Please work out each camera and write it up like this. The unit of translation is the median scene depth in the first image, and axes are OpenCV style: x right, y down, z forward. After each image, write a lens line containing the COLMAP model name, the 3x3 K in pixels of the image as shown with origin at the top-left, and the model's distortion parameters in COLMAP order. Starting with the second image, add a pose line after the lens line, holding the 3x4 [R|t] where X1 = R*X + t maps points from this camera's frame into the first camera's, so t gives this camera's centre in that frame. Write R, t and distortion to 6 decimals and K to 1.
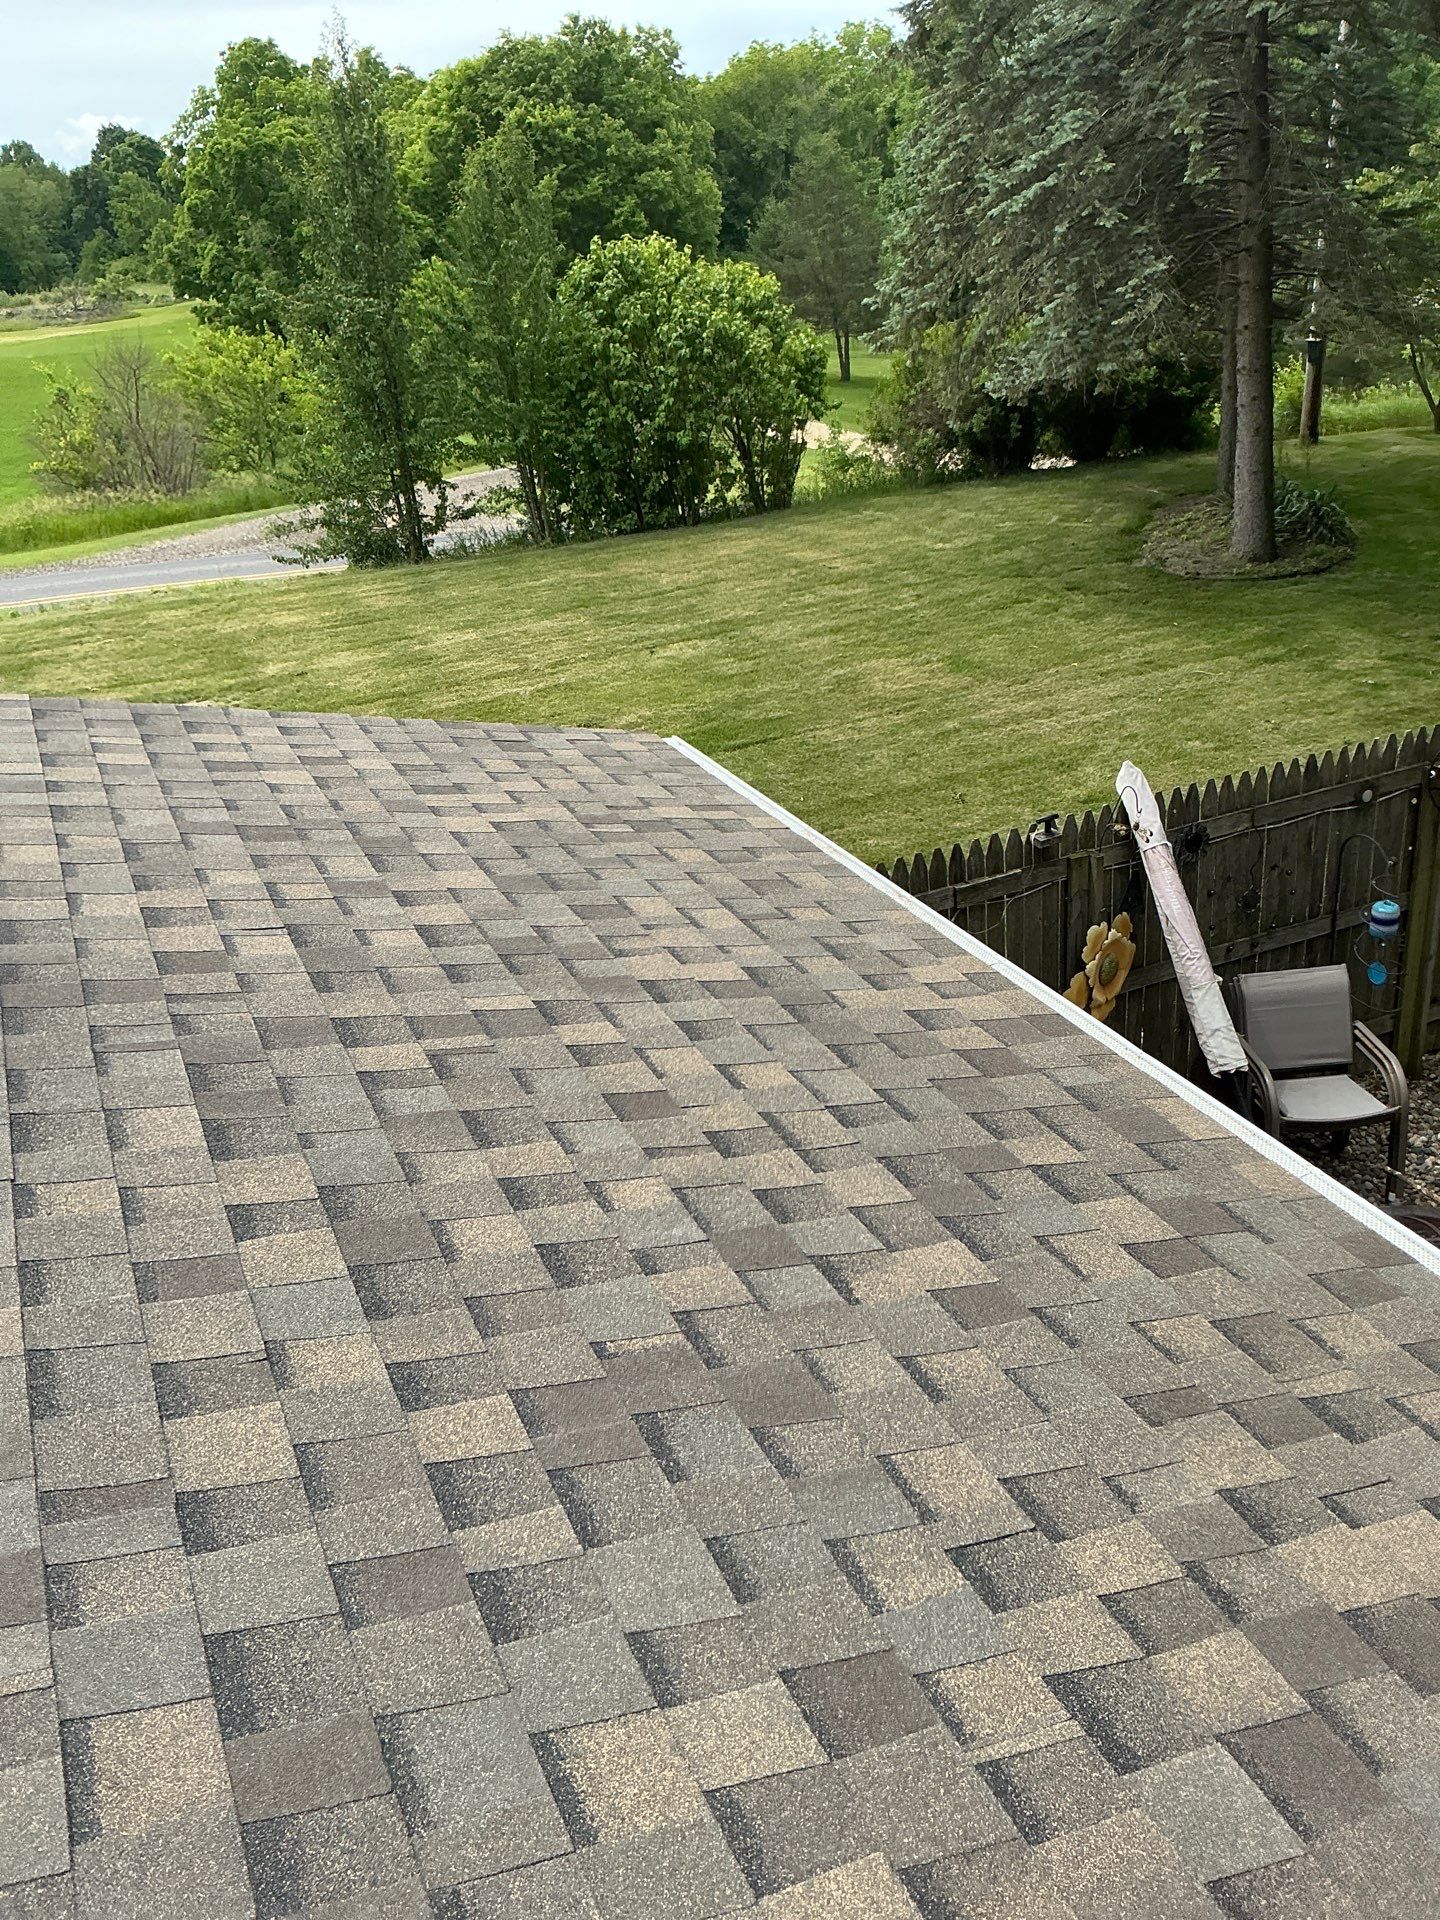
lens RADIAL K [[1597.3, 0, 727.0], [0, 1597.3, 983.0], [0, 0, 1]] dist [0.131362, -0.292198]
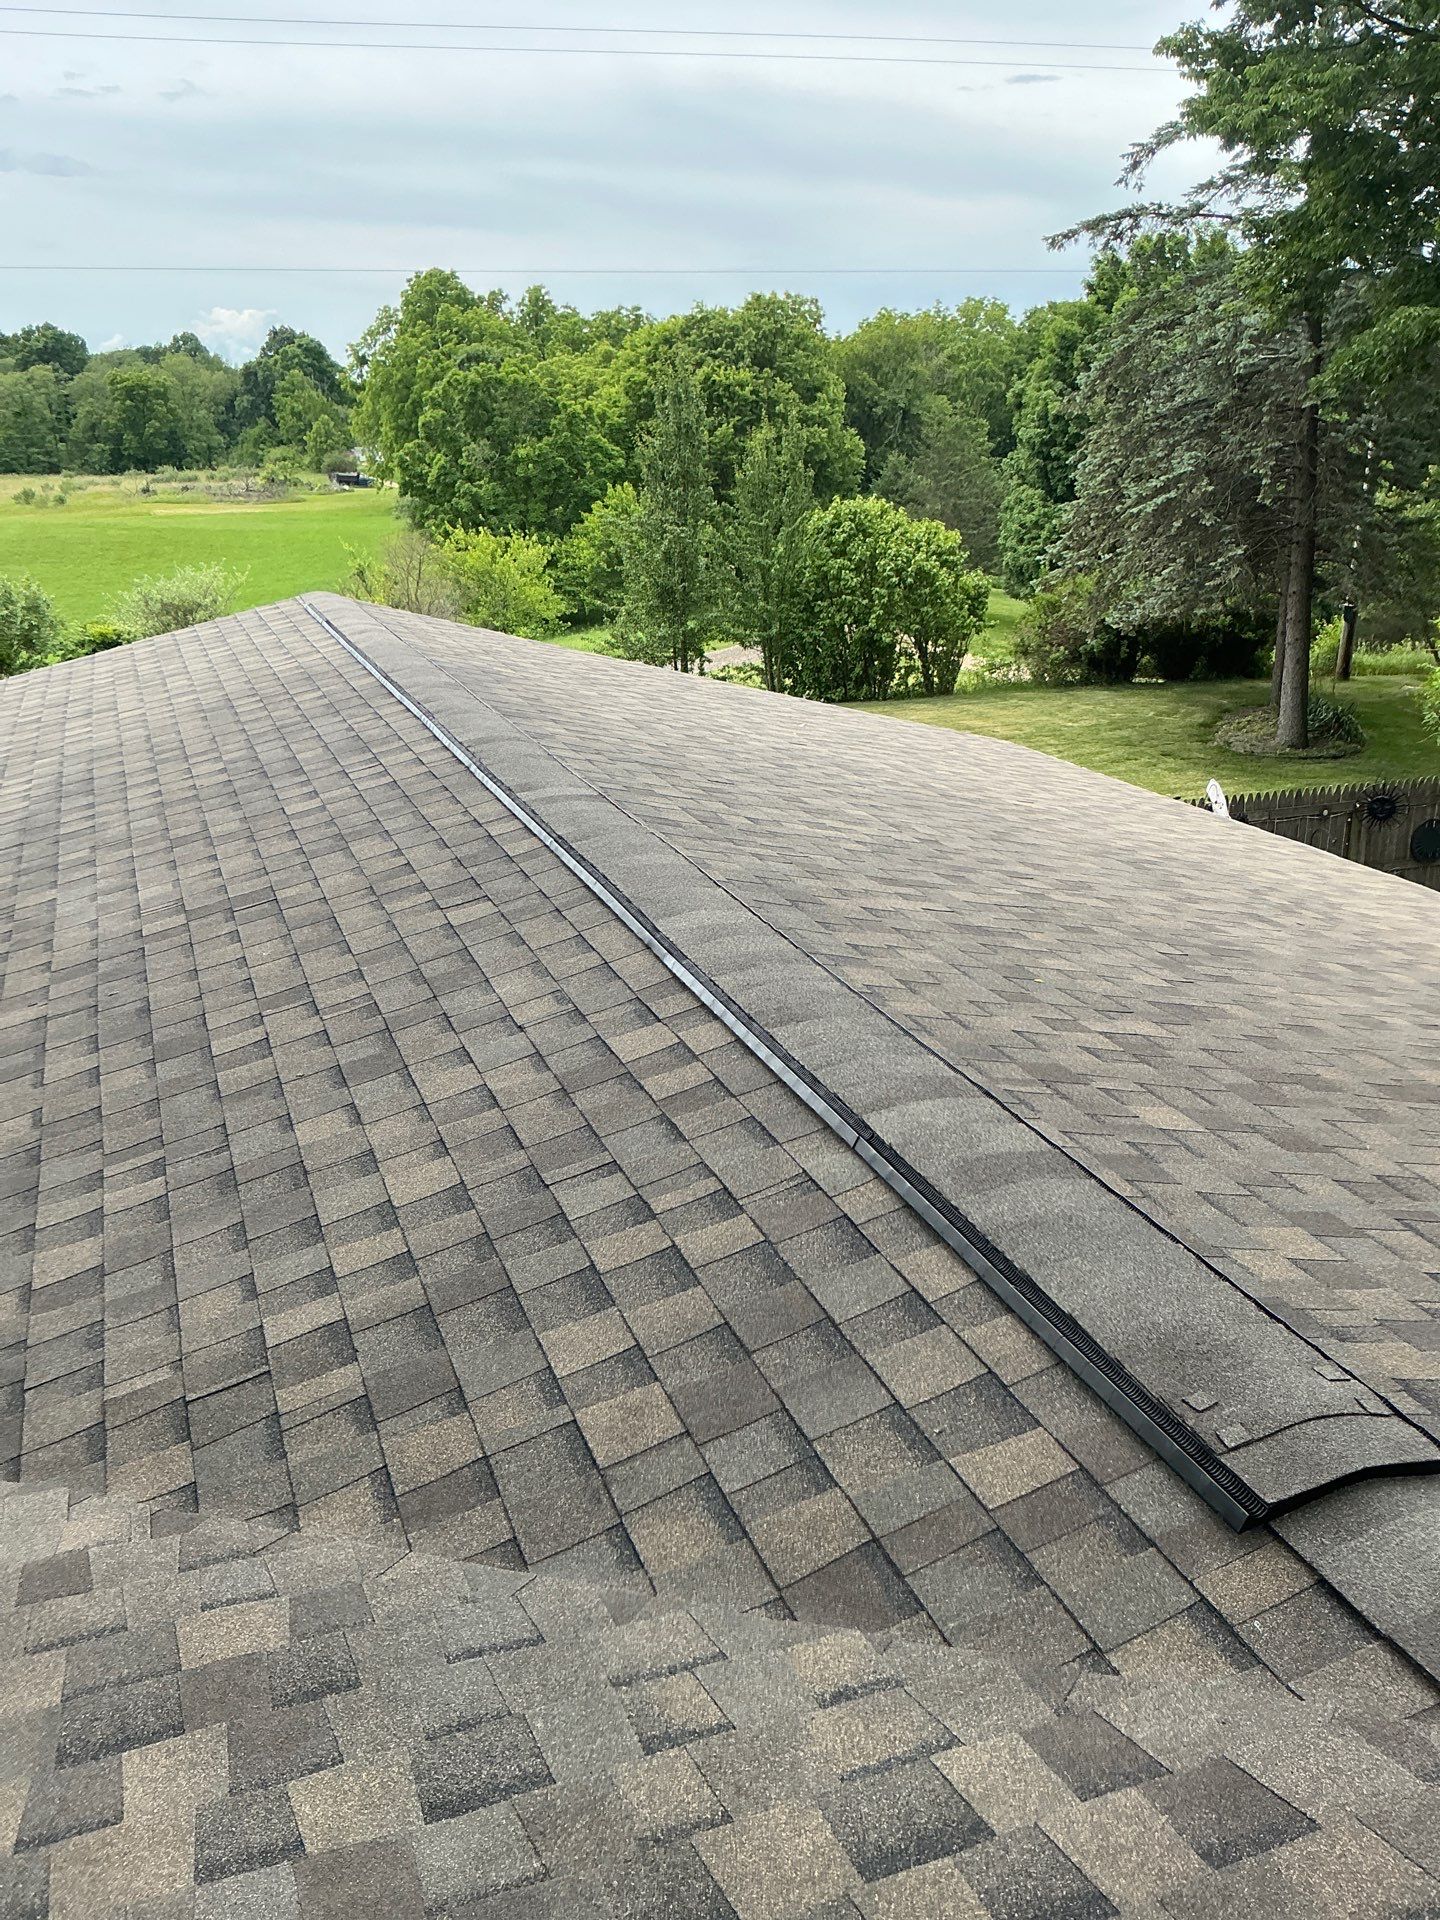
lens RADIAL K [[1536.0, 0, 748.0], [0, 1536.0, 969.1], [0, 0, 1]] dist [0.208547, -0.577488]
pose [[0.995717, 0.087834, -0.028849, -0.079139], [-0.090715, 0.988419, -0.121653, 0.115582], [0.017830, 0.123749, 0.992153, -0.289119]]
